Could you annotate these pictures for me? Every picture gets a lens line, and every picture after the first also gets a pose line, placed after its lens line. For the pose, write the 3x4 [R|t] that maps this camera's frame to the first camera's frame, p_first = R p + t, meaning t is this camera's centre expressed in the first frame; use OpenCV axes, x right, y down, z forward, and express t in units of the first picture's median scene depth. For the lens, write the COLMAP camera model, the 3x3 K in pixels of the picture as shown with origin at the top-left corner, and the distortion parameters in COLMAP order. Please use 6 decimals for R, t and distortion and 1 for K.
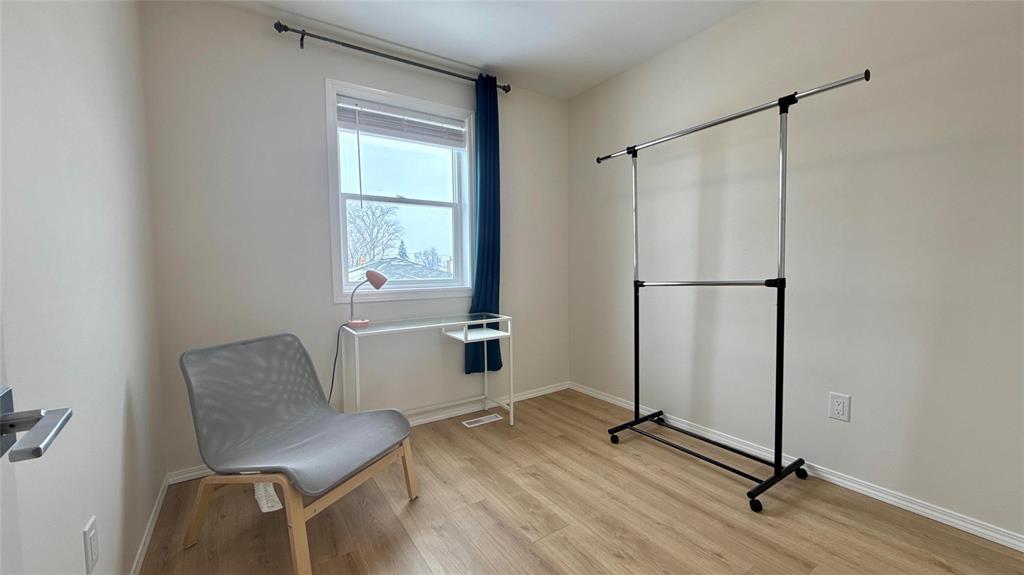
lens RADIAL K [[404.9, 0, 513.4], [0, 404.9, 289.8], [0, 0, 1]] dist [-0.001913, 0.000086]
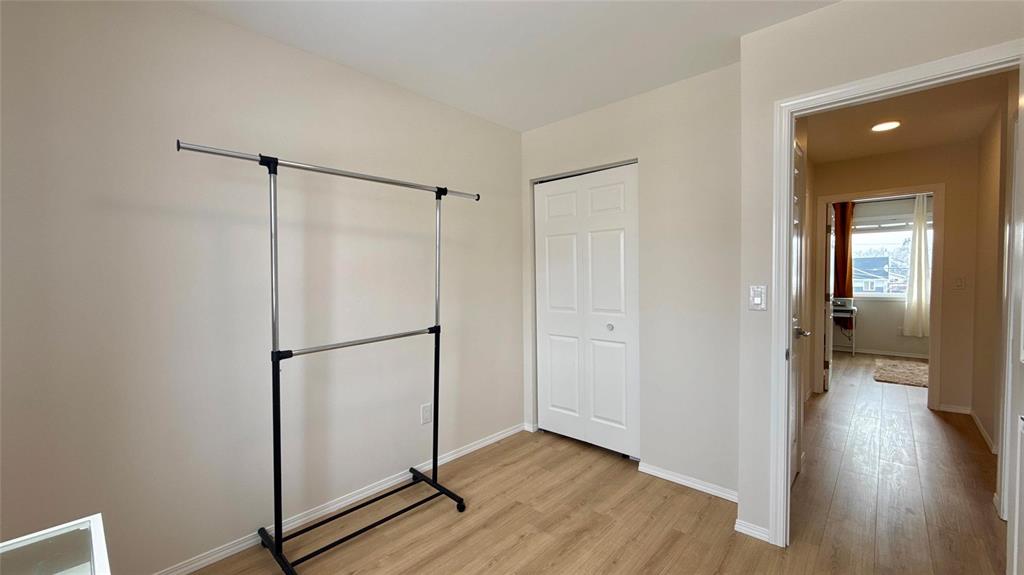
lens RADIAL K [[407.2, 0, 514.0], [0, 407.2, 289.8], [0, 0, 1]] dist [-0.001216, -0.000305]
pose [[-0.233806, -0.015904, 0.972153, -0.638934], [0.073359, 0.996728, 0.033949, -0.166091], [-0.969512, 0.079254, -0.231874, 1.046565]]
